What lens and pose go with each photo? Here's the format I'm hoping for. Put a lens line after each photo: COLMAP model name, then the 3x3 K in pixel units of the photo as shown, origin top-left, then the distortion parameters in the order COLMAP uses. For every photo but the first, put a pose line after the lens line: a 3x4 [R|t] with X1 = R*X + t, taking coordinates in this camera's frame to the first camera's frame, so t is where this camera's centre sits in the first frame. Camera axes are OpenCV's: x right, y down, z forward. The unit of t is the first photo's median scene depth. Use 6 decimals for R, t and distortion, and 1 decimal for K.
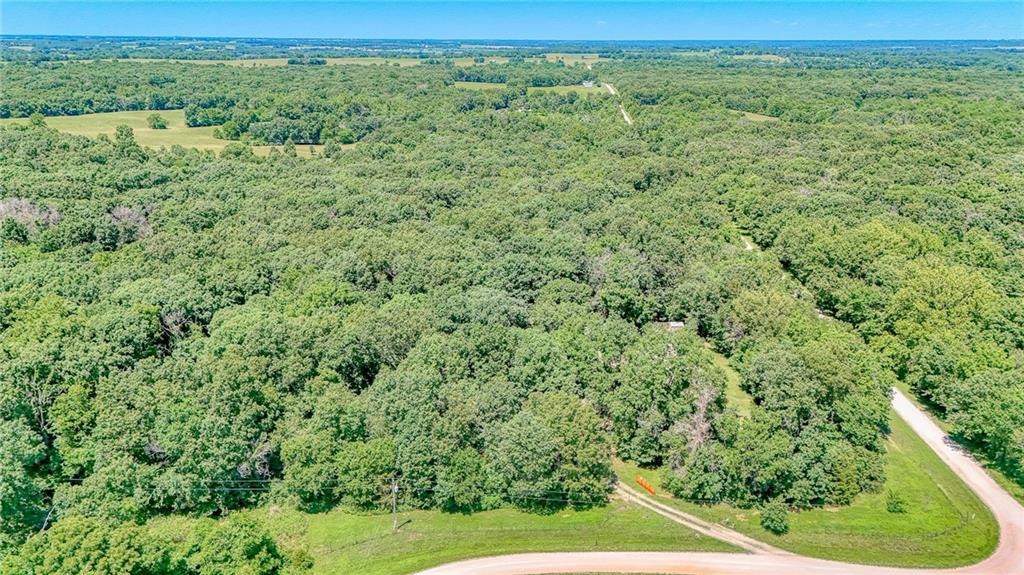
lens RADIAL K [[741.2, 0, 513.0], [0, 741.2, 287.5], [0, 0, 1]] dist [0.062106, -0.053161]
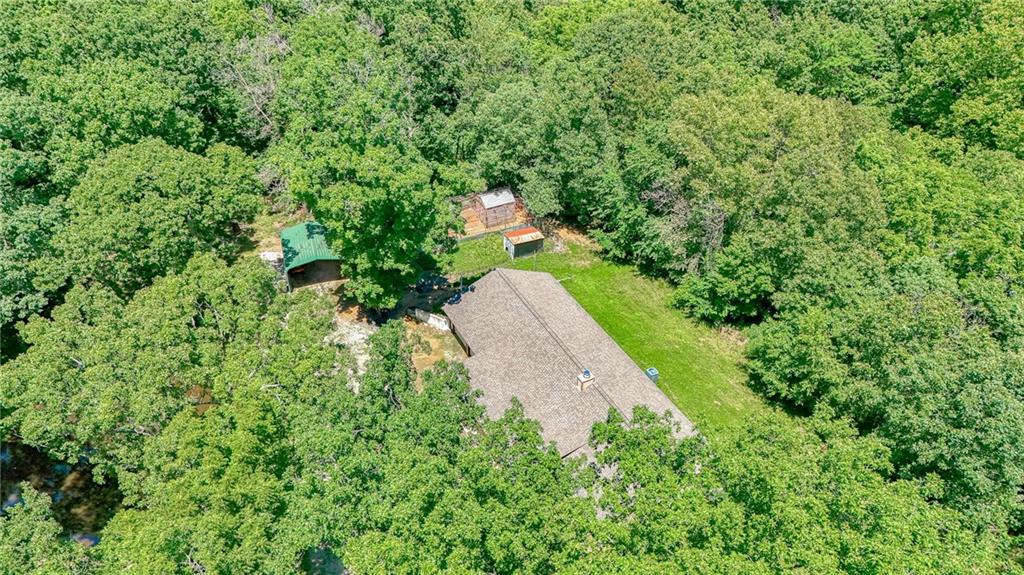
lens RADIAL K [[741.2, 0, 513.0], [0, 741.2, 287.5], [0, 0, 1]] dist [0.062106, -0.053161]
pose [[0.895358, -0.257277, 0.363514, 0.075623], [0.126823, 0.929751, 0.345659, -0.042353], [-0.426908, -0.263386, 0.865088, 0.662051]]
